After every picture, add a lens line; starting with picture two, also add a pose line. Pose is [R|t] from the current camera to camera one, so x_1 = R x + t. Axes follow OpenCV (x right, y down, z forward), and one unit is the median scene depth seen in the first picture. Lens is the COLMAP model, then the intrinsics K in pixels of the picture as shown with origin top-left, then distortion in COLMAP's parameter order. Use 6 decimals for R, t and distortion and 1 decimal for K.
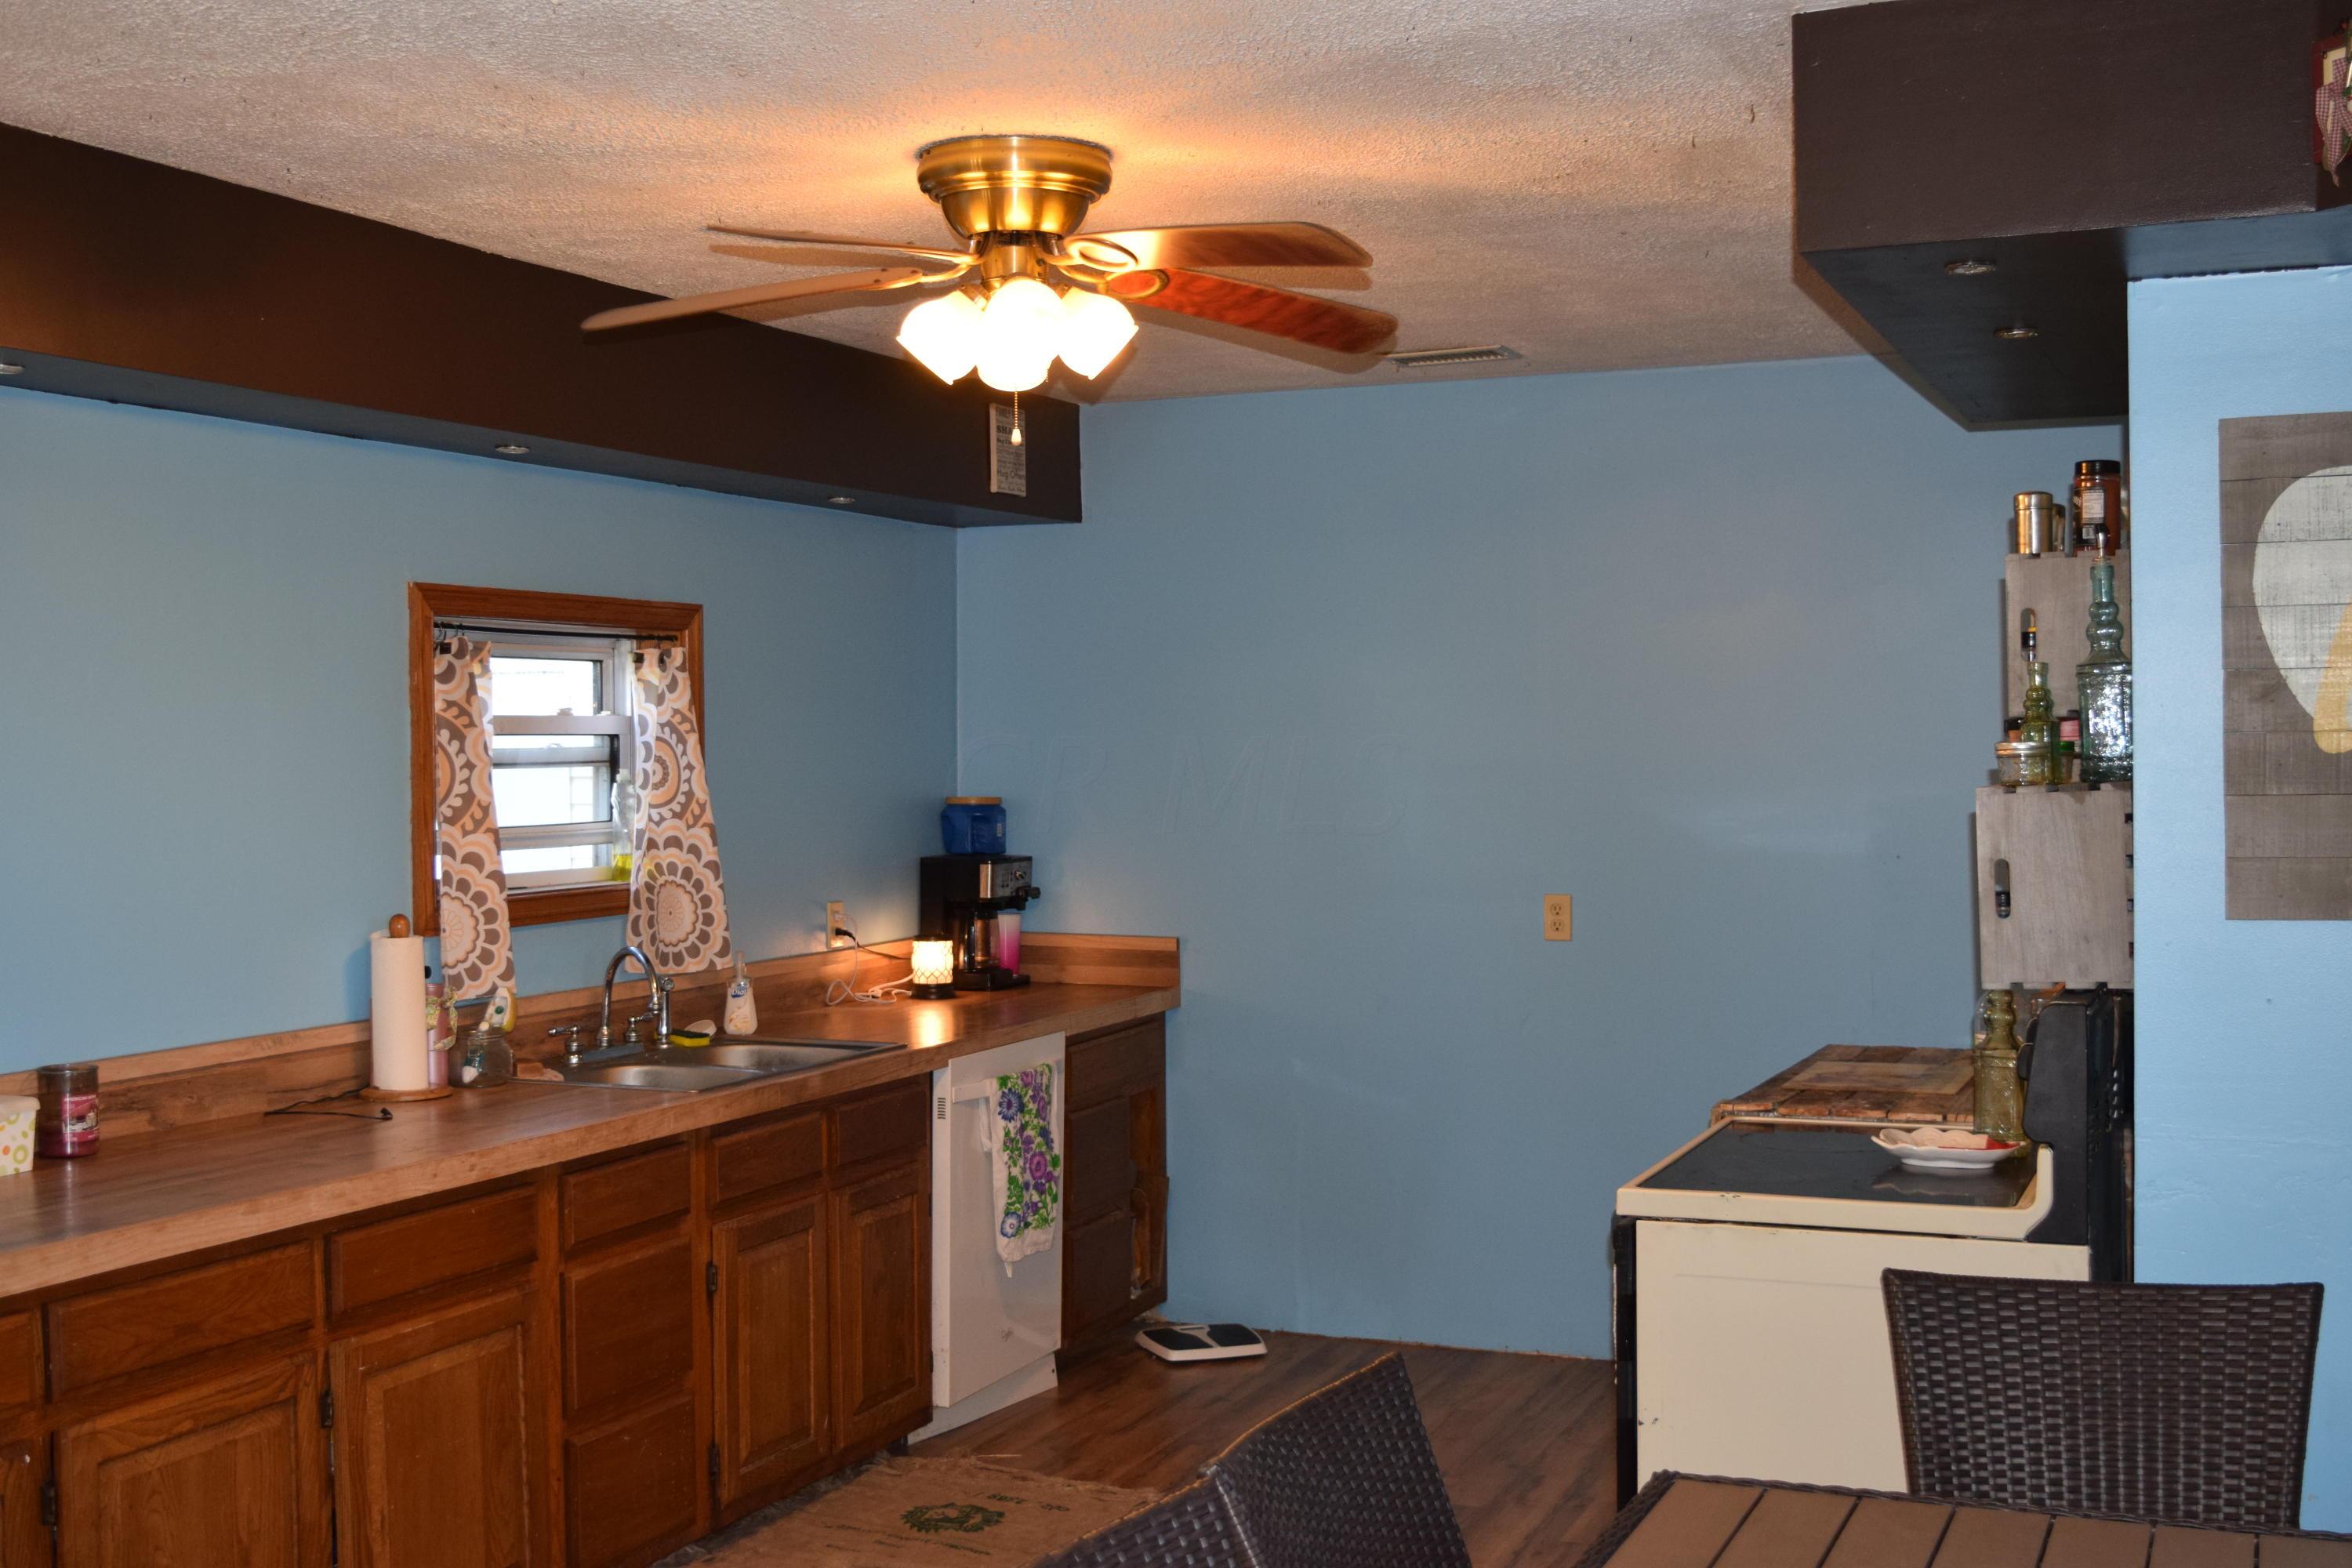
lens RADIAL K [[2611.6, 0, 1173.8], [0, 2611.6, 780.8], [0, 0, 1]] dist [-0.069028, 0.000000]
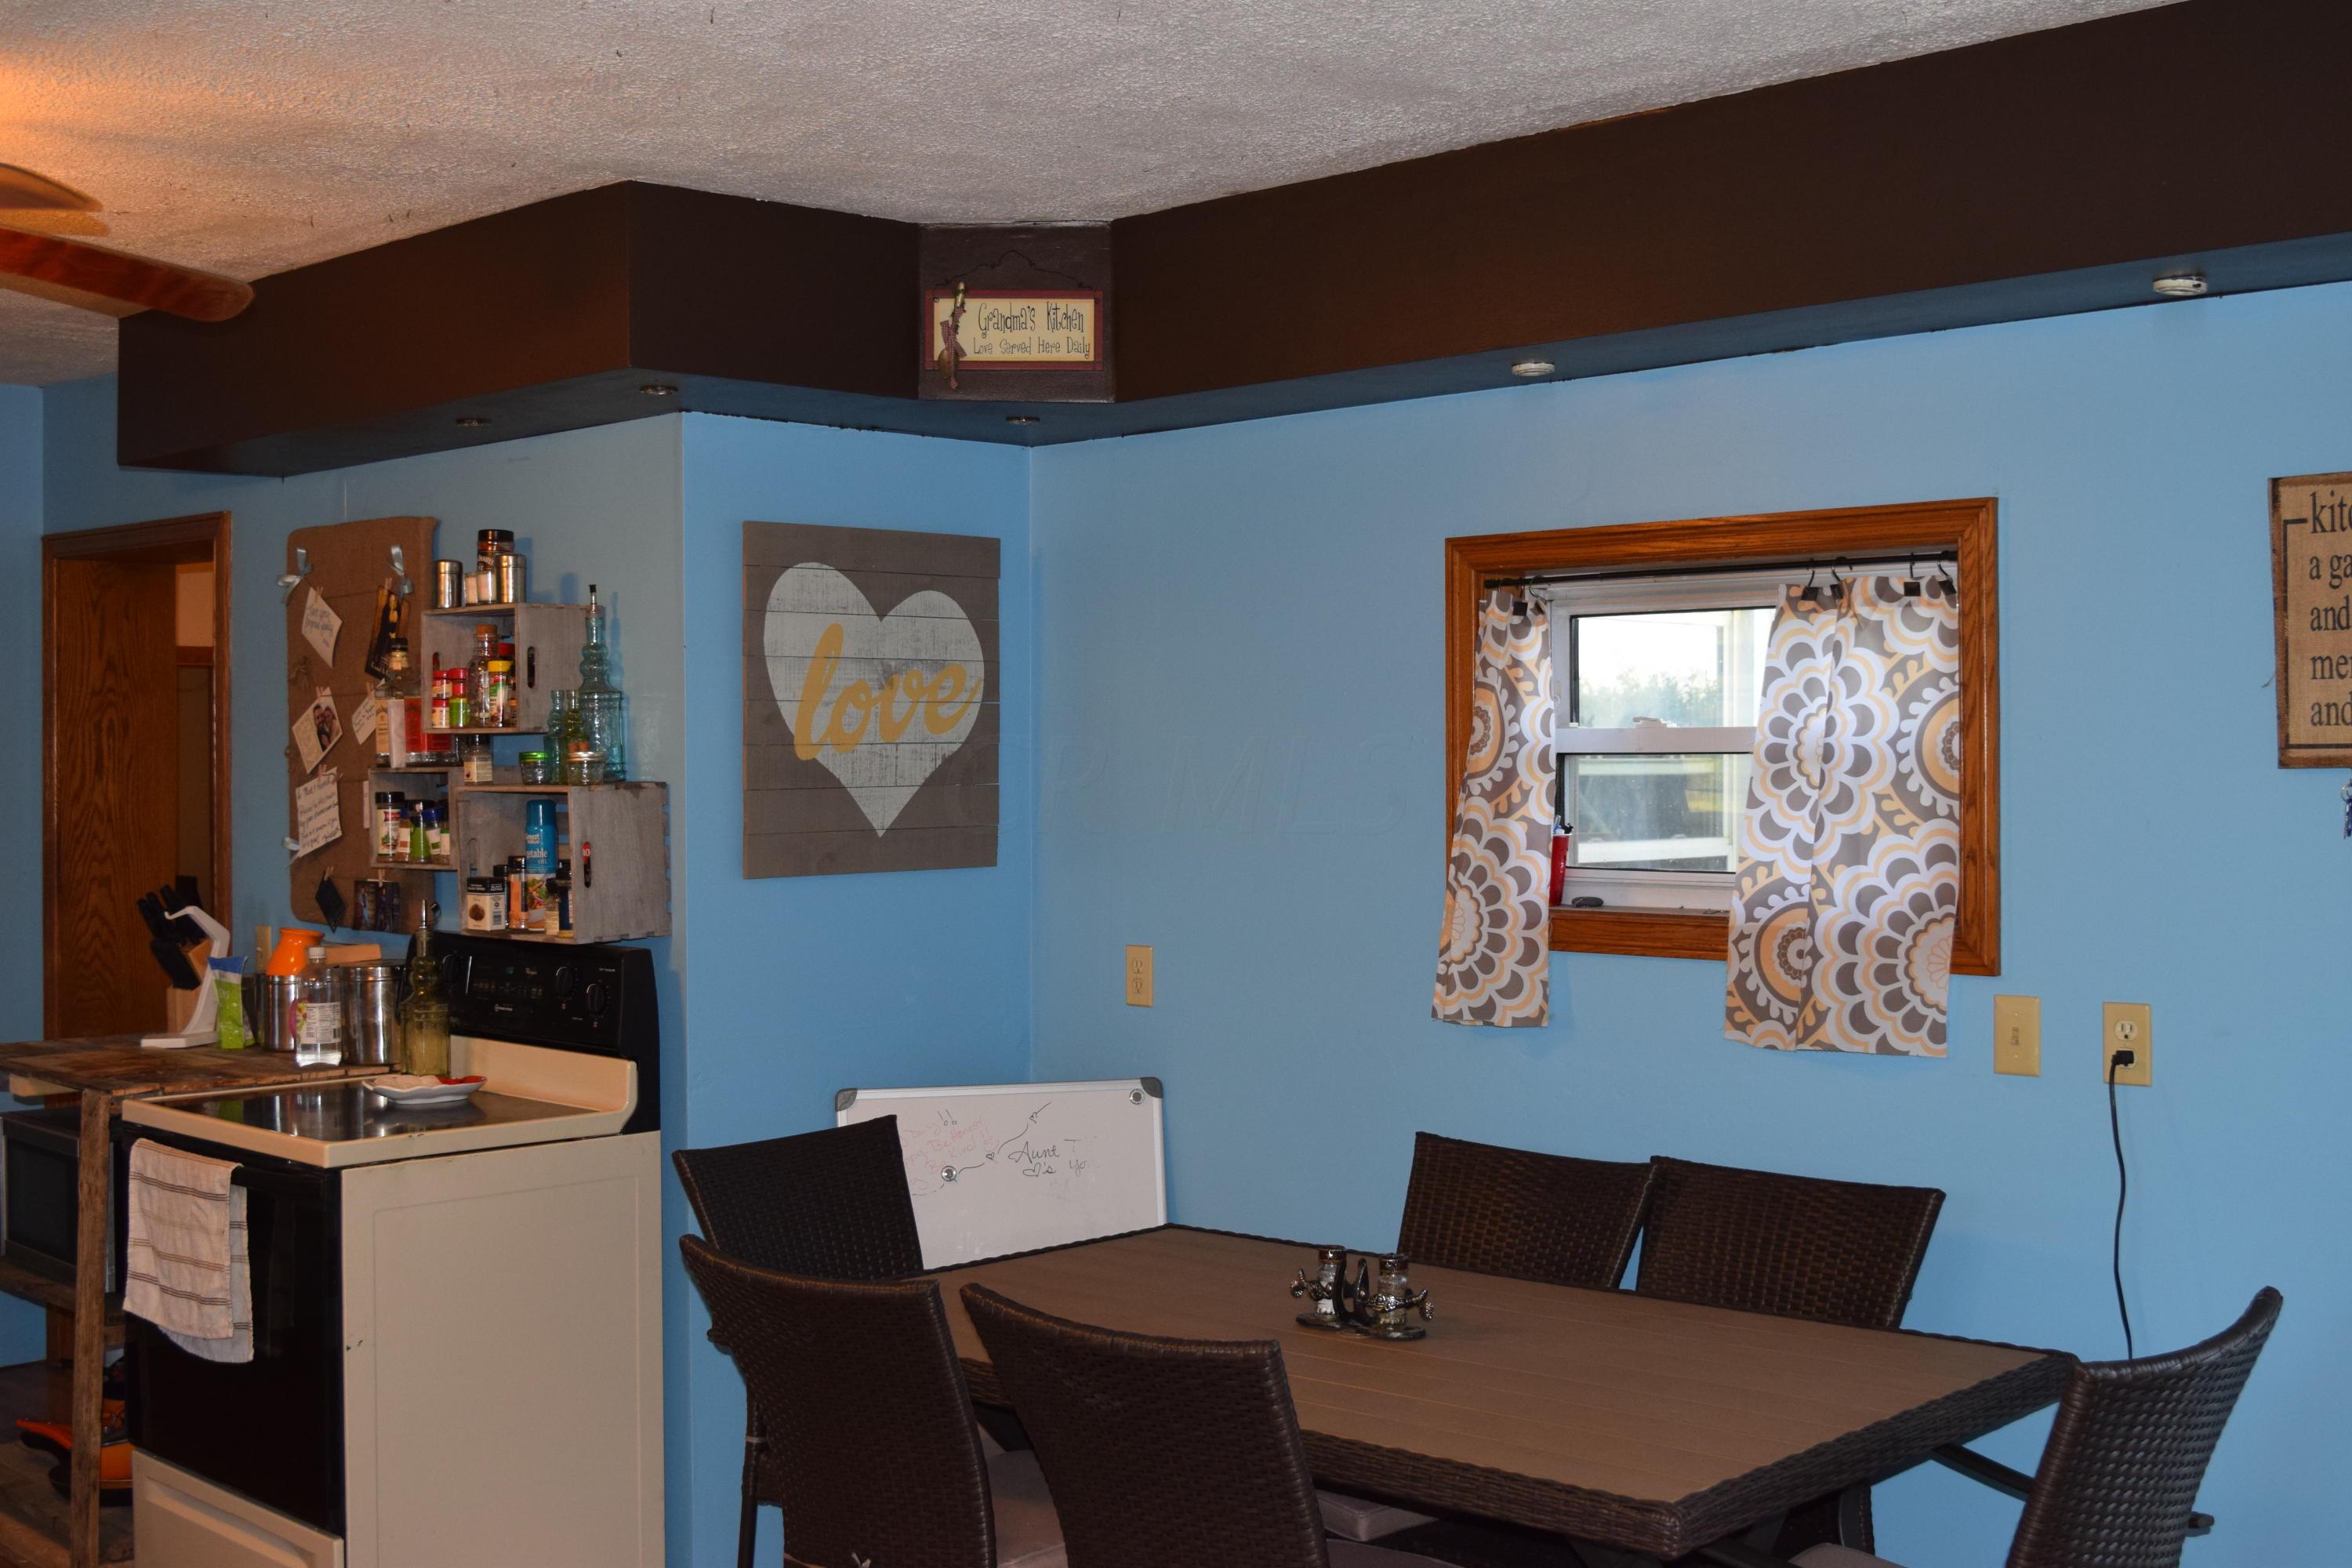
lens RADIAL K [[2611.6, 0, 1179.4], [0, 2611.6, 781.1], [0, 0, 1]] dist [-0.069028, 0.000000]
pose [[0.337080, 0.000424, 0.941476, -0.857837], [0.016870, 0.999837, -0.006490, 0.014186], [-0.941325, 0.018071, 0.337018, 0.306281]]
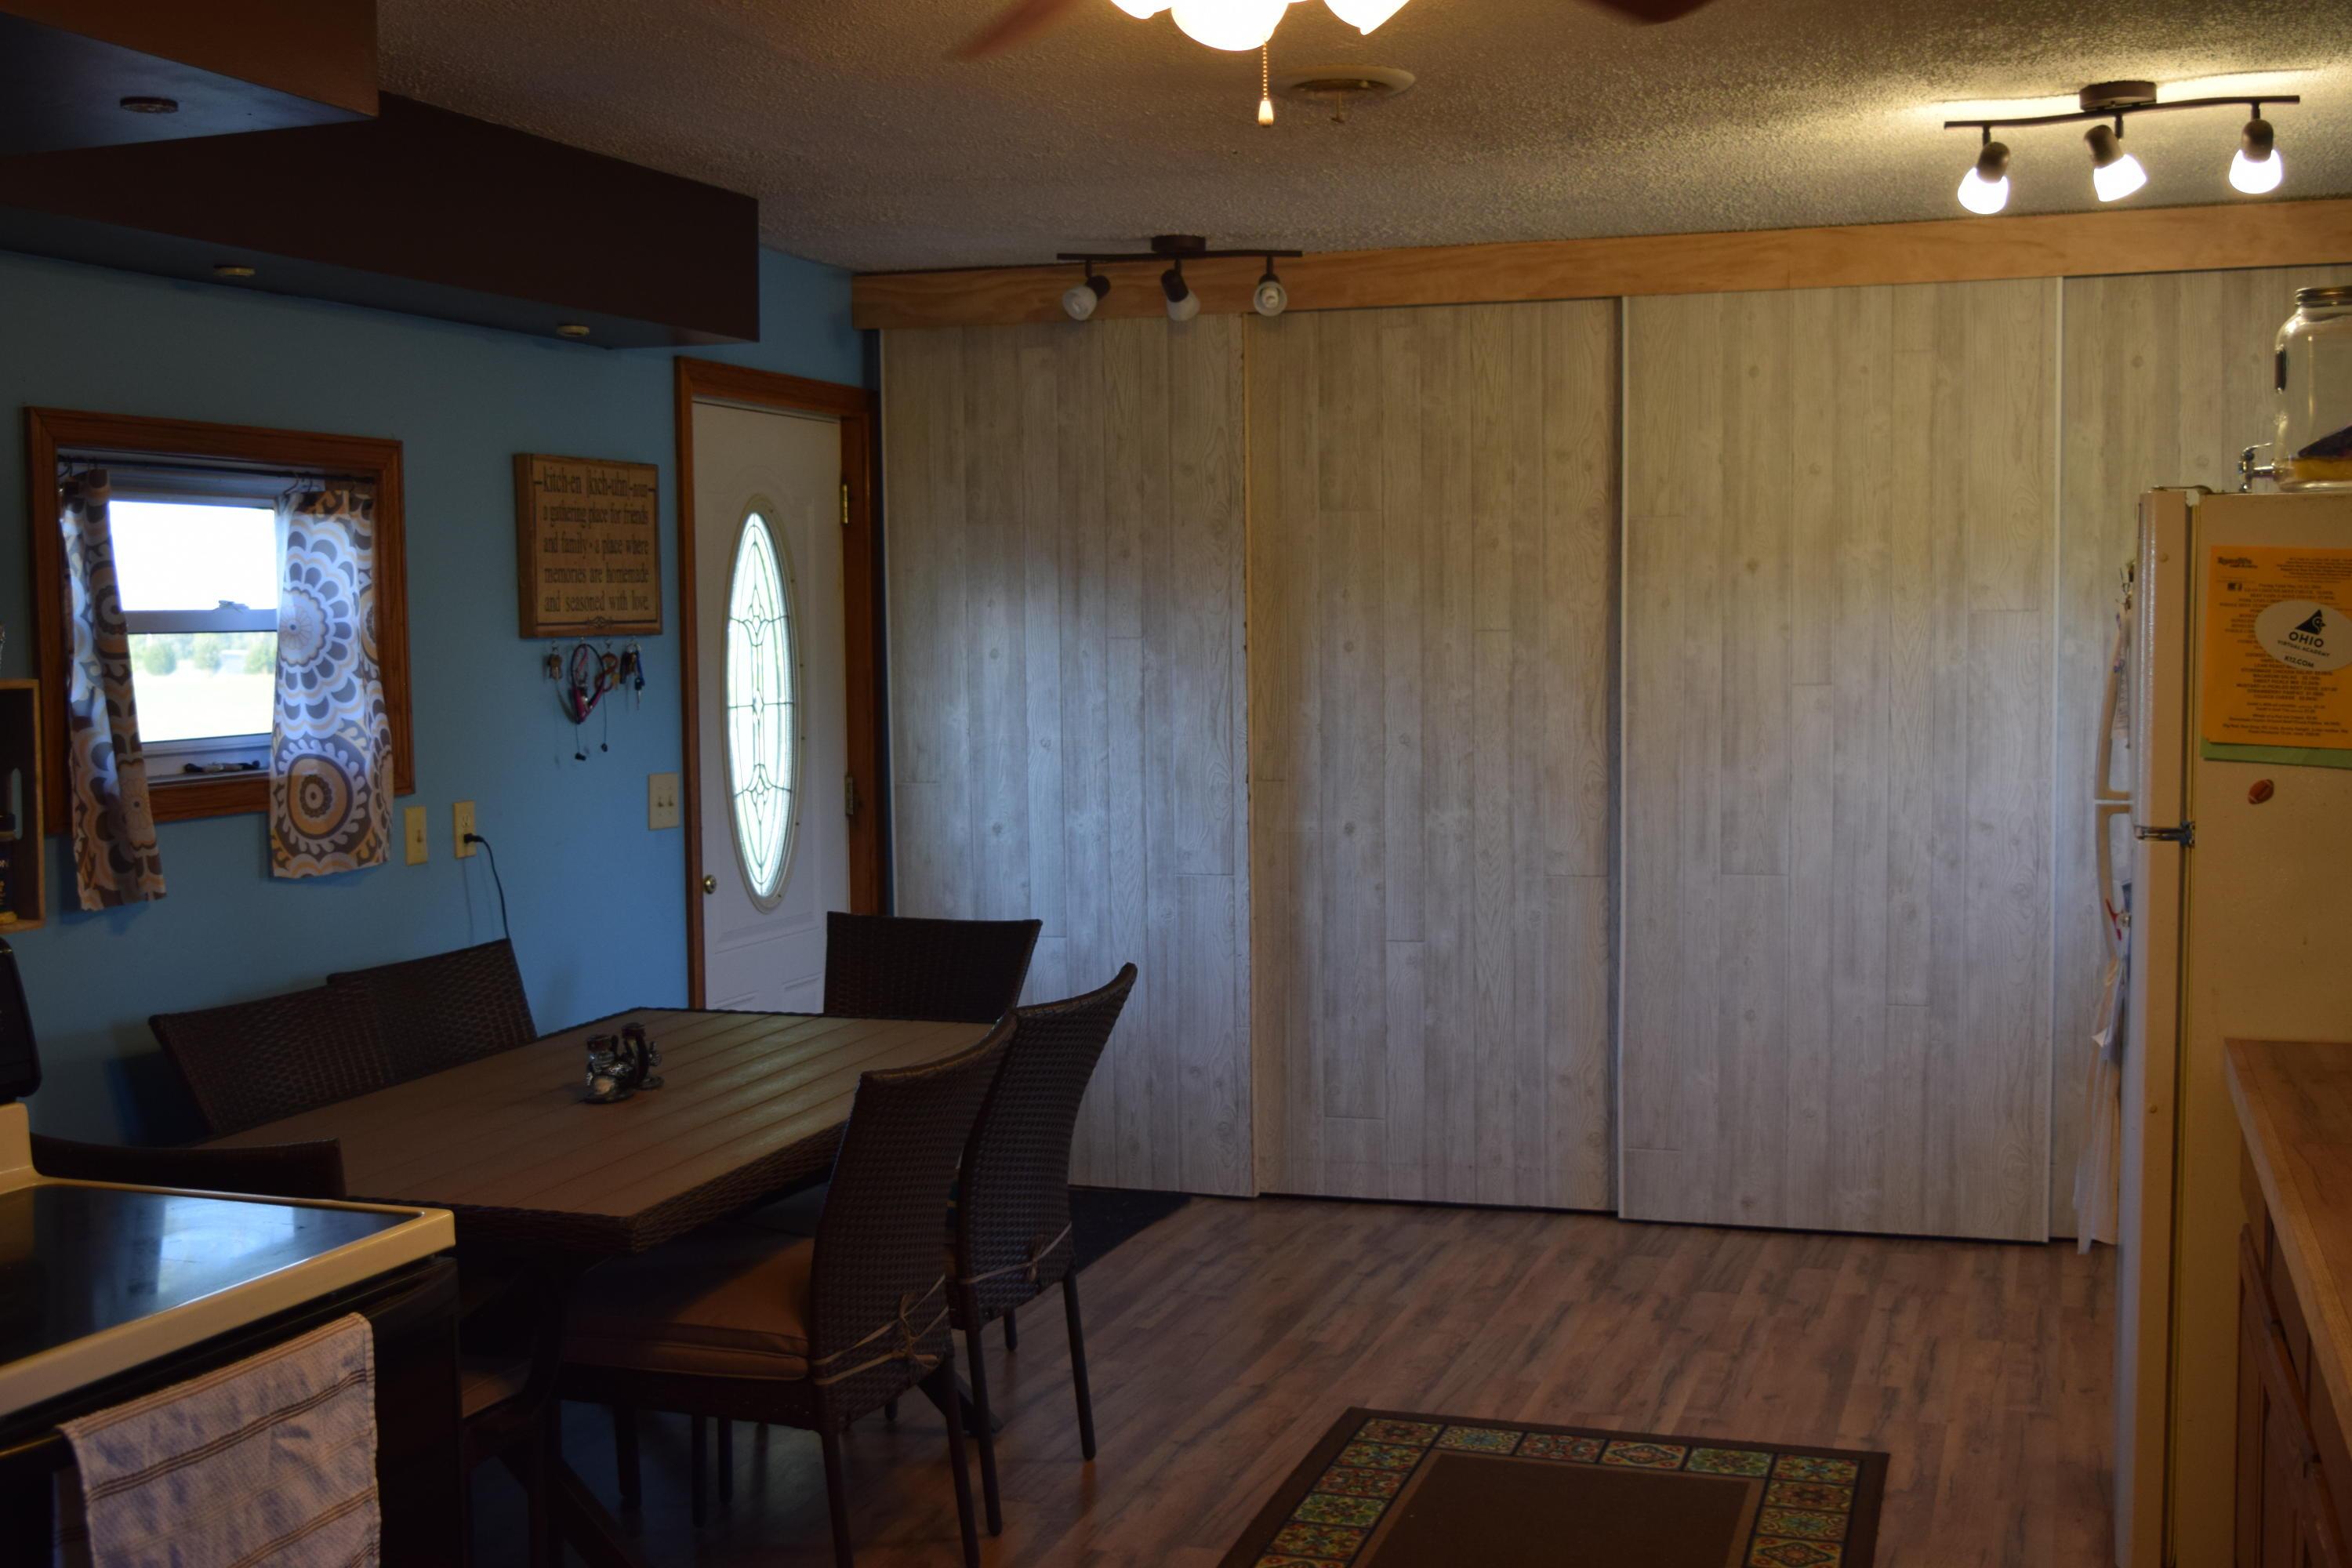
lens RADIAL K [[2611.6, 0, 1186.6], [0, 2611.6, 783.2], [0, 0, 1]] dist [-0.069028, 0.000000]
pose [[-0.997281, 0.016888, -0.071725, -0.241840], [0.010894, 0.996477, 0.083150, -0.019673], [0.072877, 0.082143, -0.993952, 1.492751]]
